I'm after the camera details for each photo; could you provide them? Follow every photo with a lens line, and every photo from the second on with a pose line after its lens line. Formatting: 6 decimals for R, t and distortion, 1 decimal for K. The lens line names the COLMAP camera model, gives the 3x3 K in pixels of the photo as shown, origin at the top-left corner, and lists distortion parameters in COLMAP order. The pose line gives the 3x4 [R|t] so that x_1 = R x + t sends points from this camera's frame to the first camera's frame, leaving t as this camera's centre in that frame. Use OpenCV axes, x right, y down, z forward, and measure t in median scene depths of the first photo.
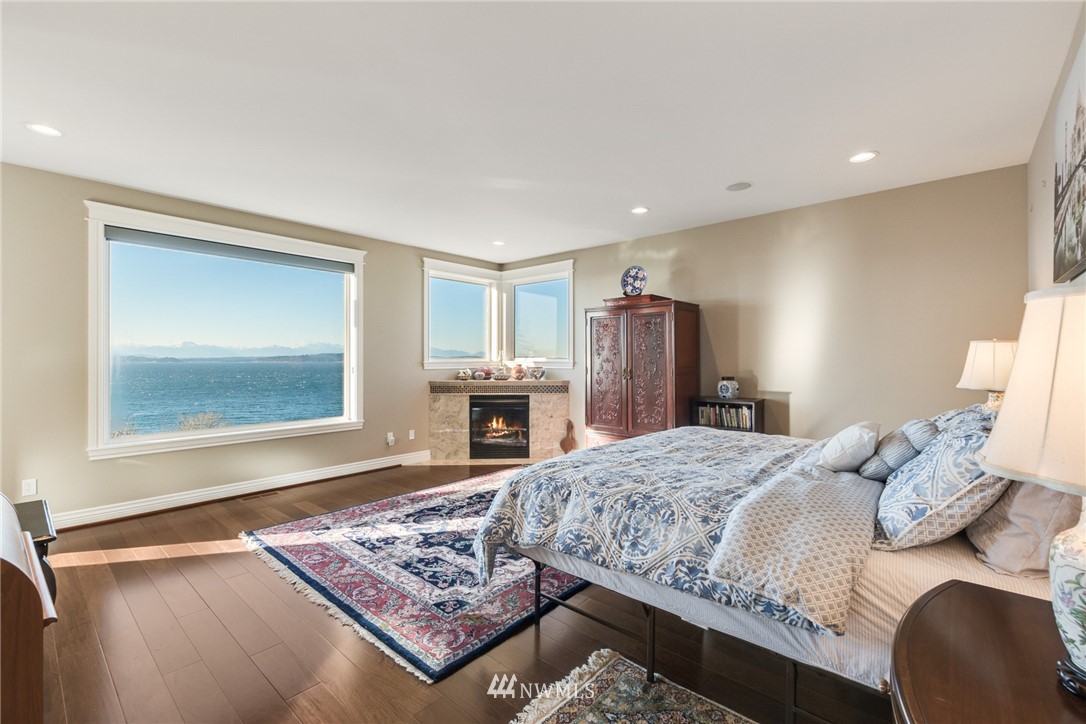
lens RADIAL K [[473.4, 0, 541.9], [0, 473.4, 355.0], [0, 0, 1]] dist [0.001763, 0.000160]
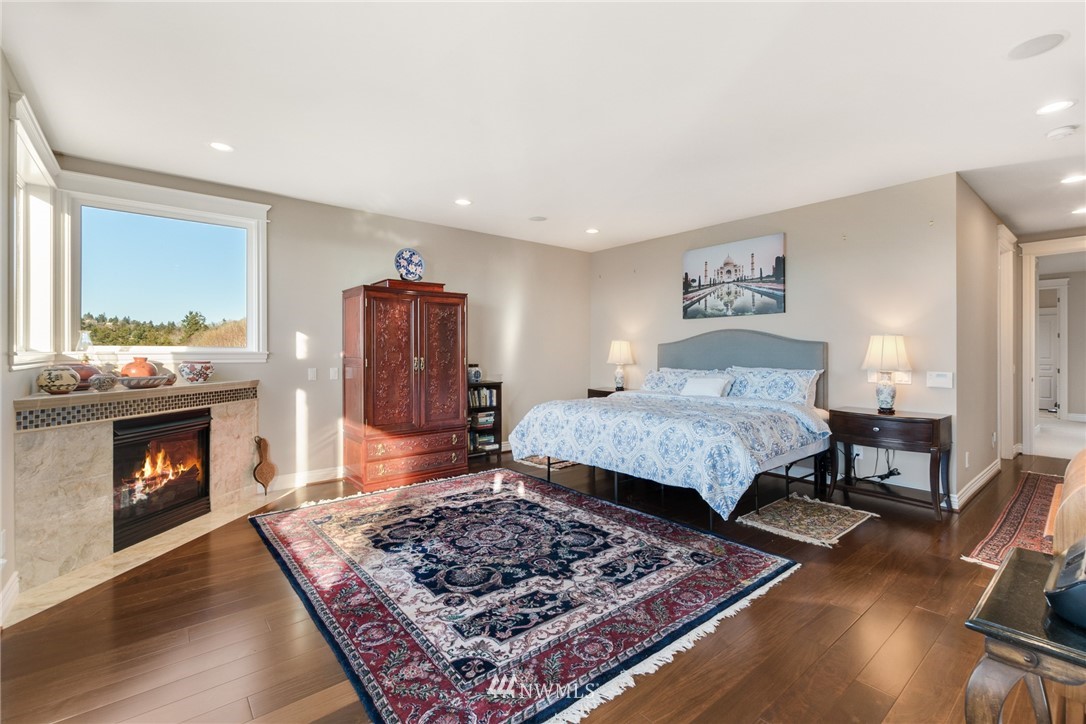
lens RADIAL K [[482.9, 0, 546.4], [0, 482.9, 349.6], [0, 0, 1]] dist [0.000929, -0.000071]
pose [[0.150167, 0.001273, 0.988660, -0.855478], [-0.007920, 0.999969, -0.000085, 0.010371], [-0.988629, -0.007817, 0.150172, 0.720710]]
